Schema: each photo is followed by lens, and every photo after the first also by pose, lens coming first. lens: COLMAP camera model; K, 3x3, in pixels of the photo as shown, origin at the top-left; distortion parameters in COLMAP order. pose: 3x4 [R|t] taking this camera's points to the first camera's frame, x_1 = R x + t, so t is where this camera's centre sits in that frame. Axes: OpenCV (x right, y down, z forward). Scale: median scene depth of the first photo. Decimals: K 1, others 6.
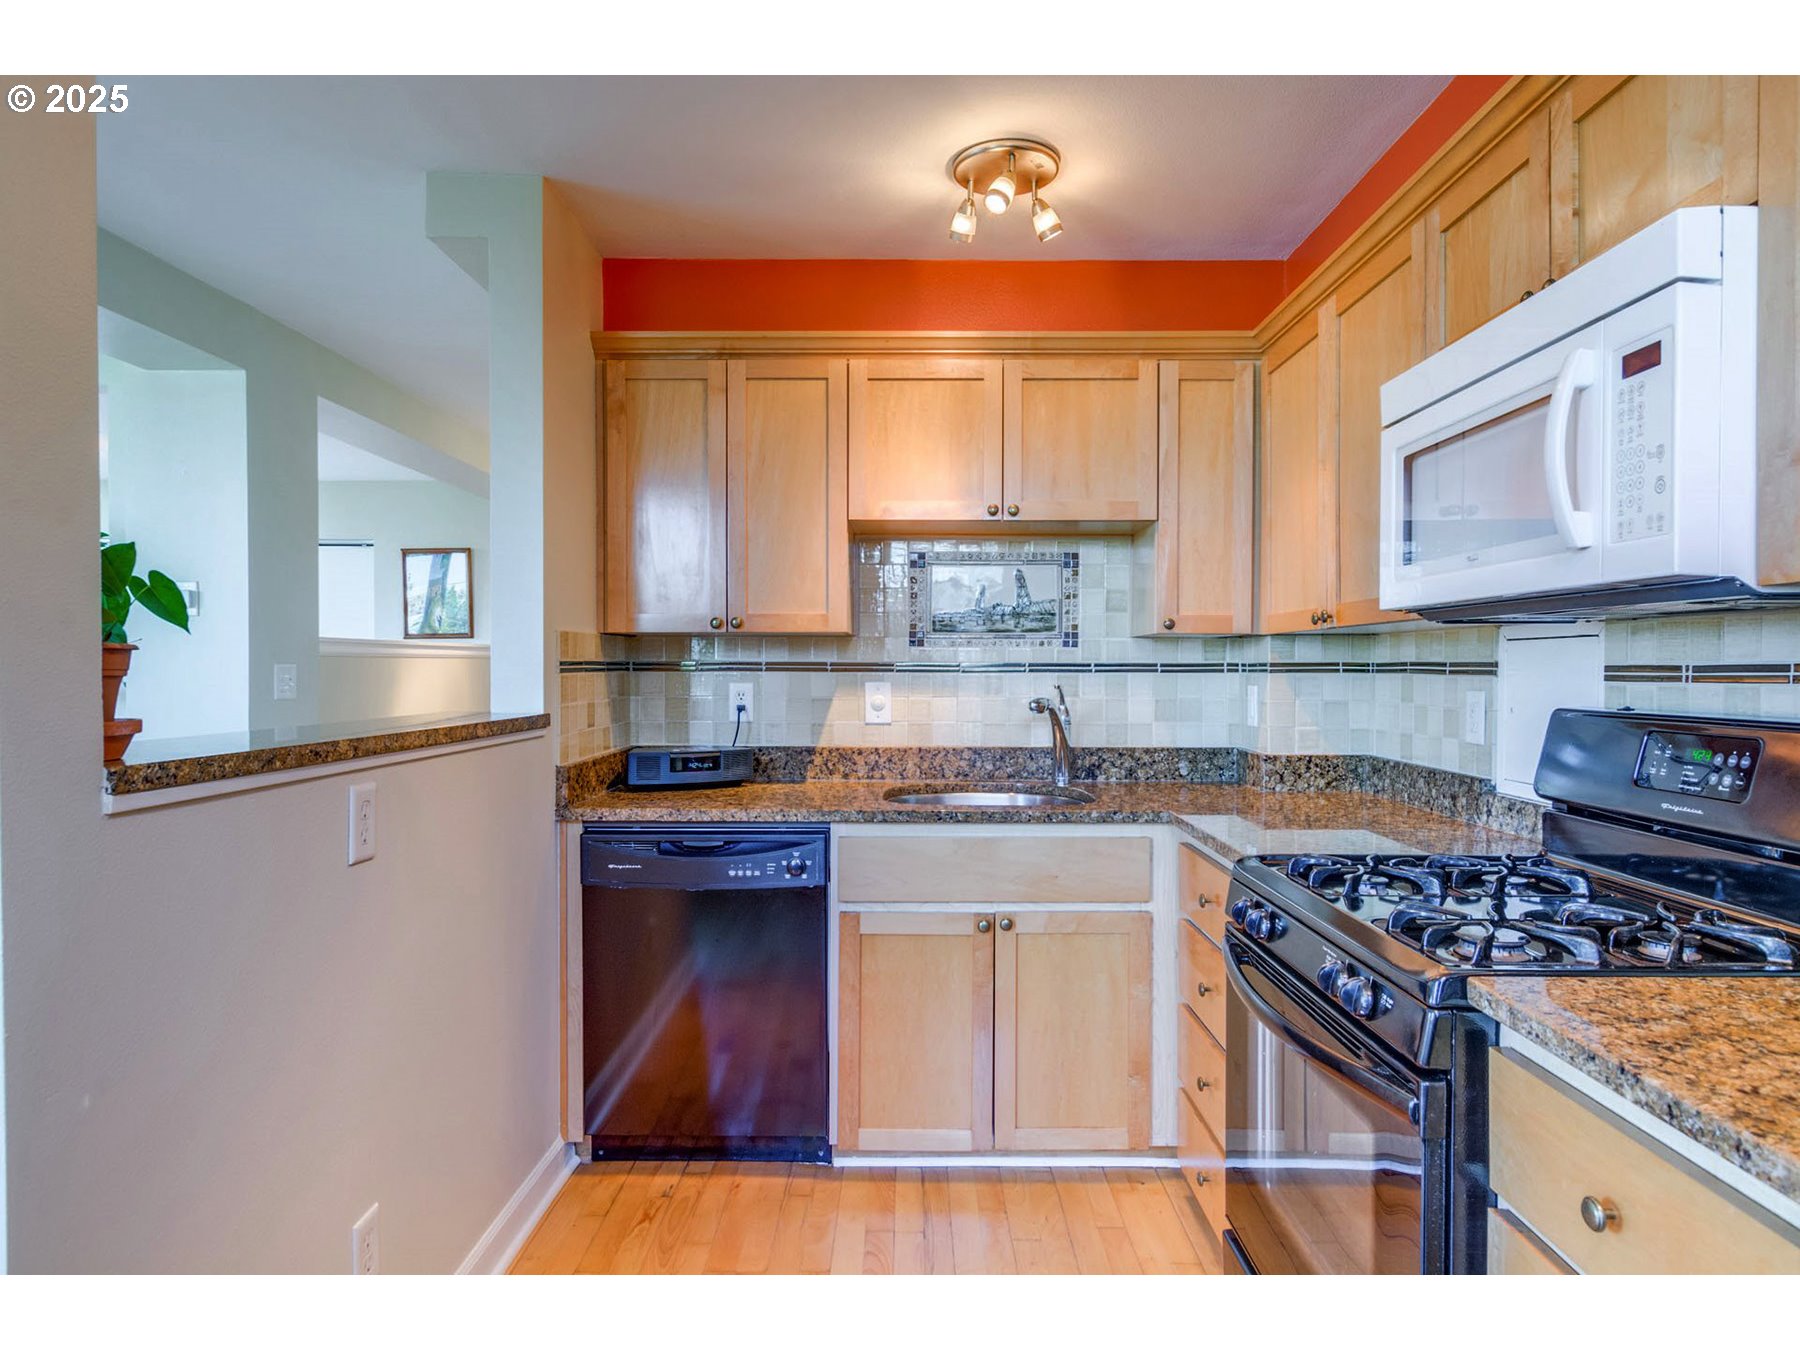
lens RADIAL K [[1051.5, 0, 910.5], [0, 1051.5, 681.7], [0, 0, 1]] dist [-0.003164, 0.000160]
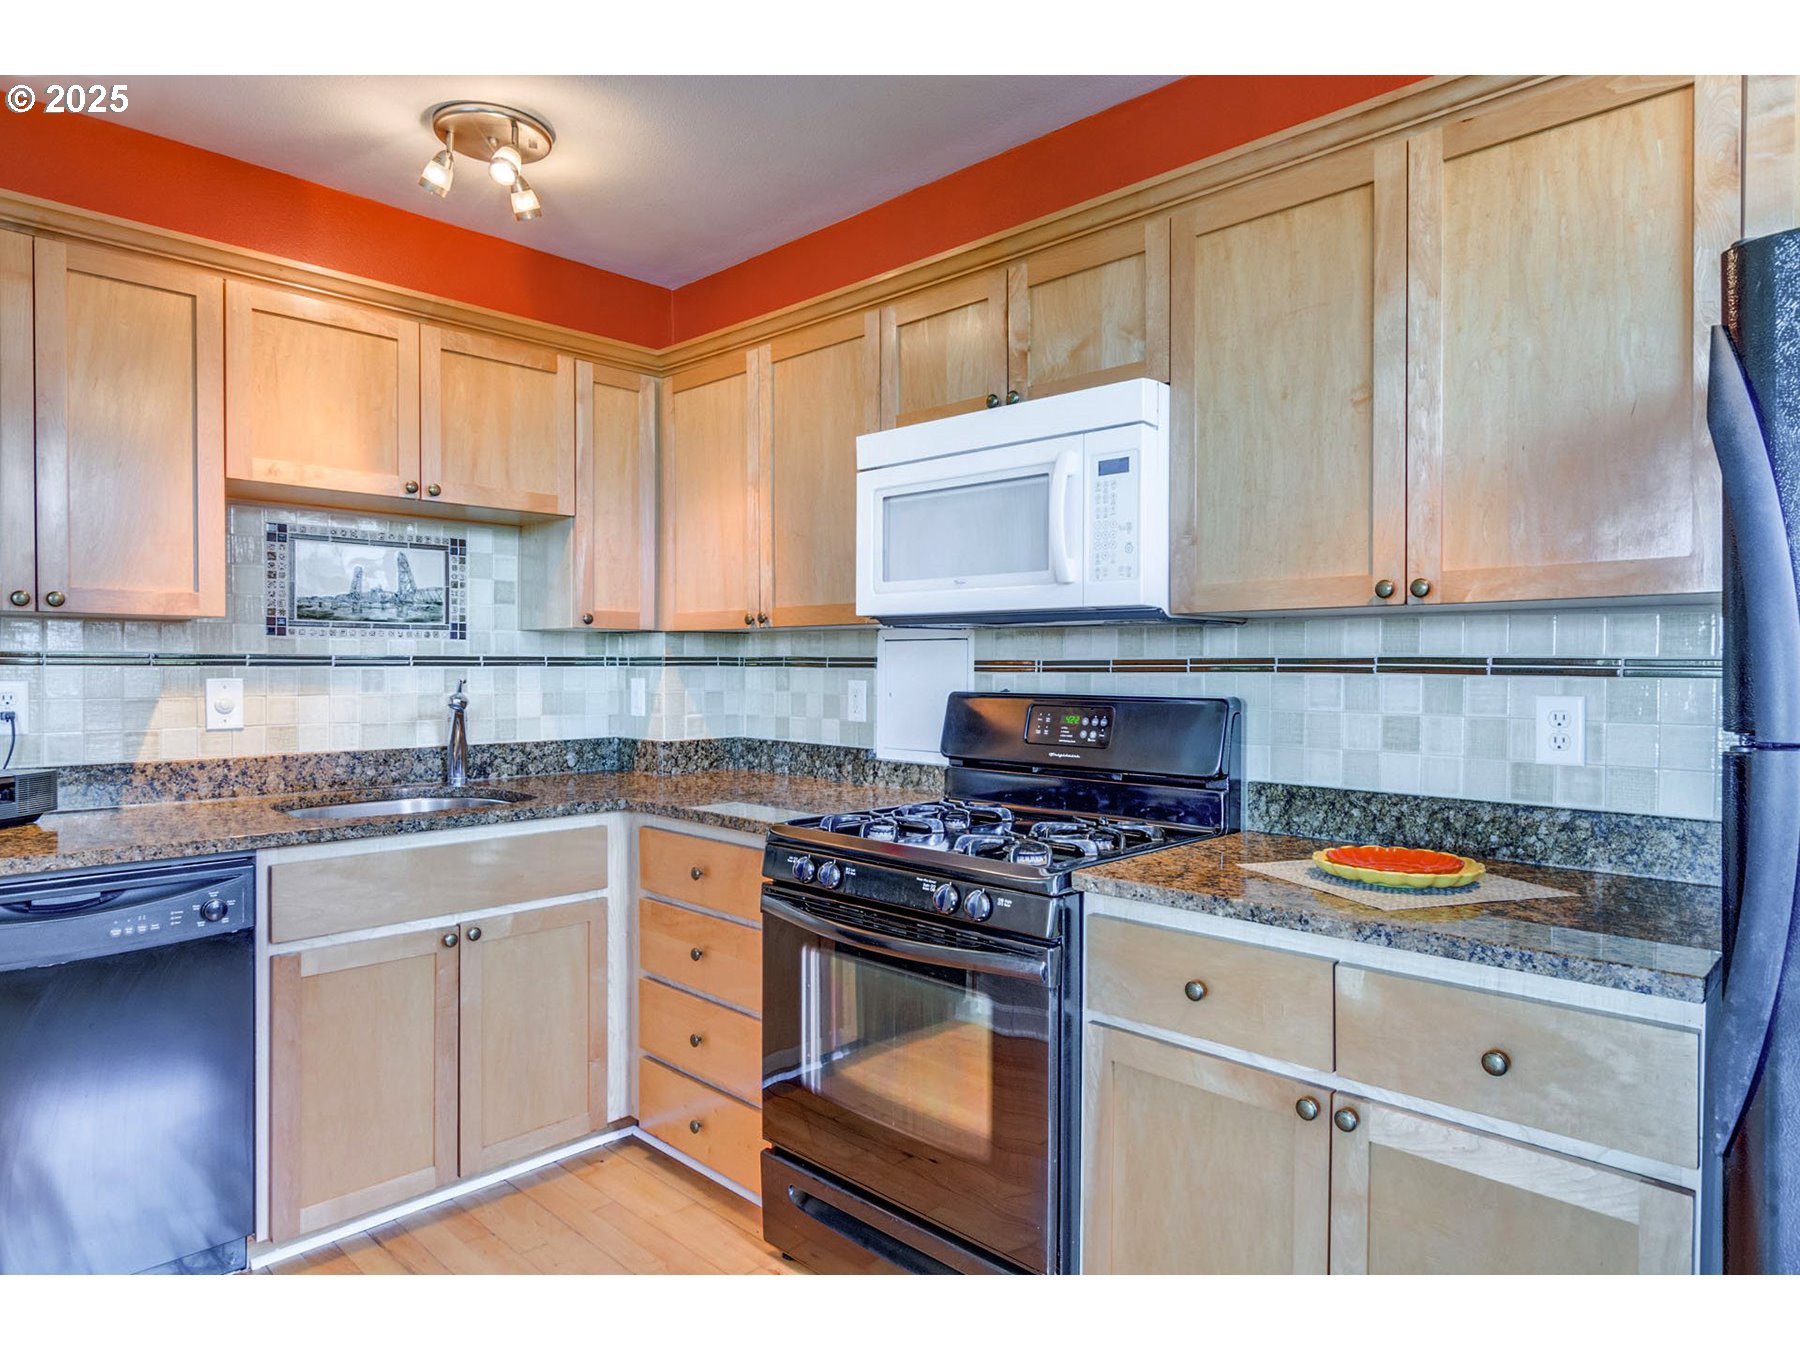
lens RADIAL K [[1072.4, 0, 905.1], [0, 1072.4, 680.0], [0, 0, 1]] dist [0.001105, -0.001213]
pose [[0.691204, -0.010632, 0.722582, -0.295229], [0.007316, 0.999943, 0.007716, -0.000875], [-0.722623, -0.000047, 0.691242, 0.051591]]
